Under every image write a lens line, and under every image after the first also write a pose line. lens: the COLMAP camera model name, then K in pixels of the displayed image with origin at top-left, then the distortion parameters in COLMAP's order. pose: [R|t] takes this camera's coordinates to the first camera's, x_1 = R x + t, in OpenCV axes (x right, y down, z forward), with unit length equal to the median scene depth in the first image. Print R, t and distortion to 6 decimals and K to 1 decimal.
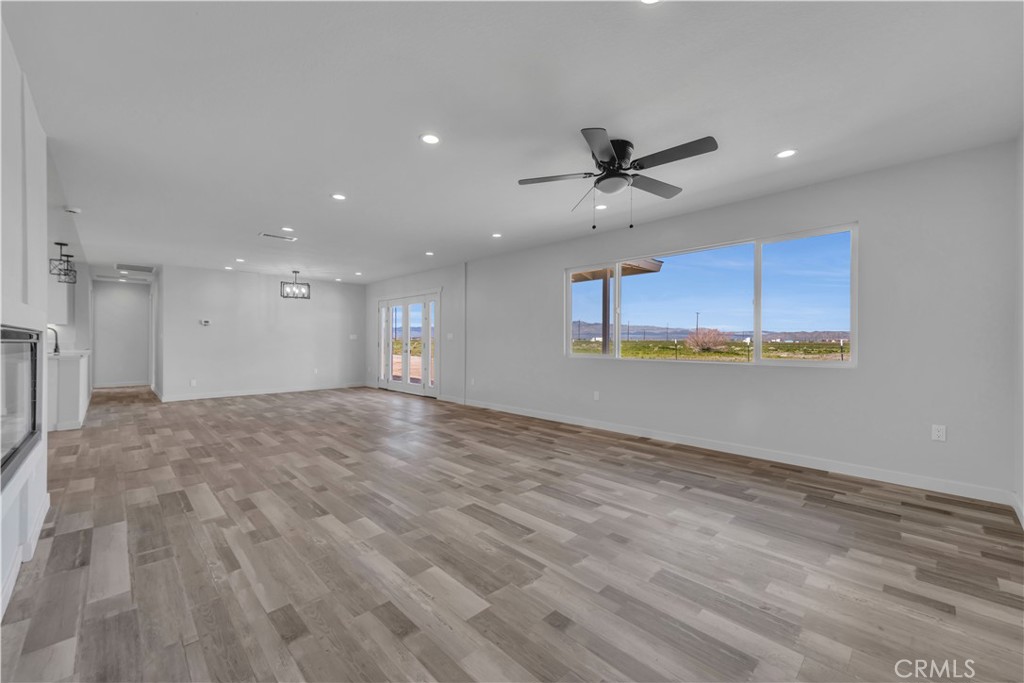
lens RADIAL K [[410.2, 0, 515.8], [0, 410.2, 337.7], [0, 0, 1]] dist [0.009847, -0.000719]
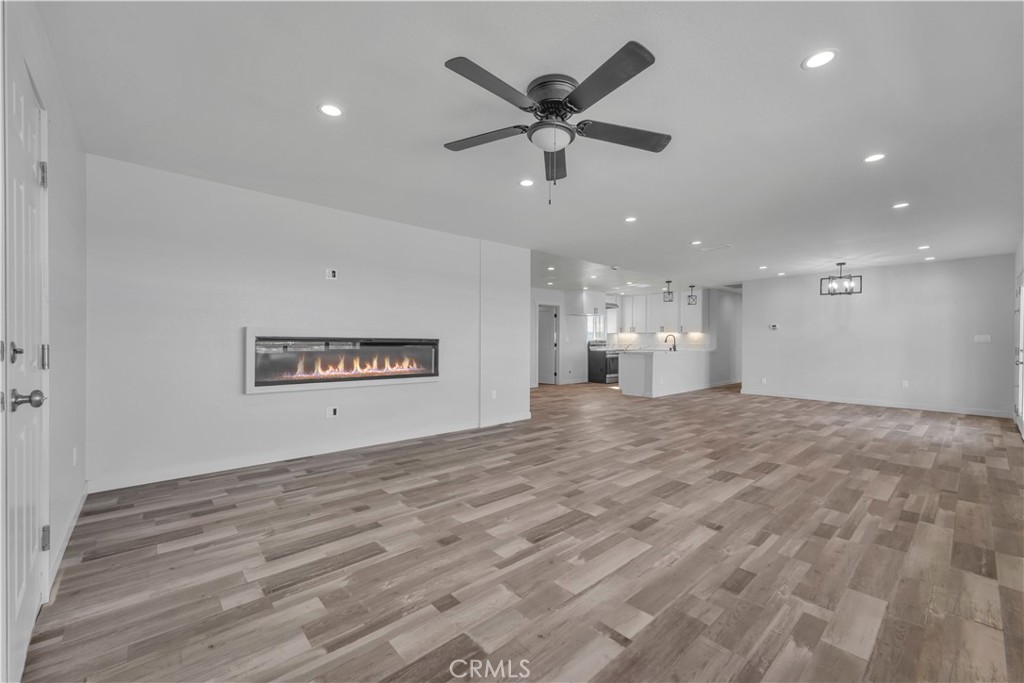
lens RADIAL K [[410.2, 0, 510.8], [0, 410.2, 347.2], [0, 0, 1]] dist [0.009847, -0.000719]
pose [[-0.045826, 0.012242, -0.998874, 0.741915], [0.001724, 0.999924, 0.012176, 0.004289], [0.998948, -0.001164, -0.045844, 0.718666]]
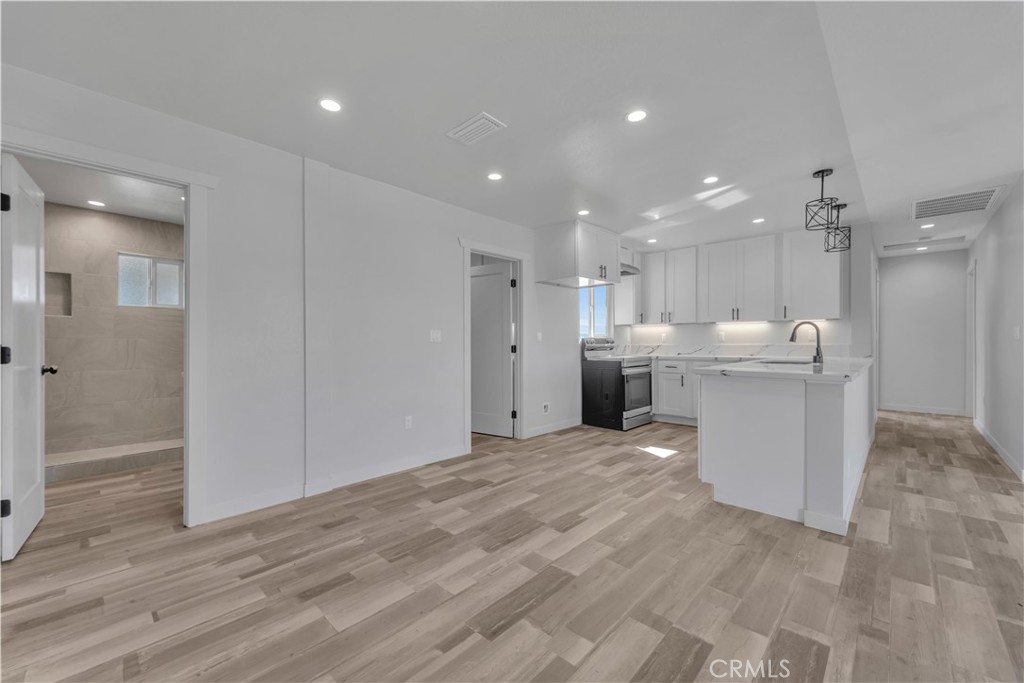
lens RADIAL K [[410.2, 0, 513.6], [0, 410.2, 348.6], [0, 0, 1]] dist [0.009847, -0.000719]
pose [[0.044794, 0.011796, -0.998927, -0.838154], [0.010516, 0.999869, 0.012279, 0.006110], [0.998941, -0.011055, 0.044664, 0.840792]]
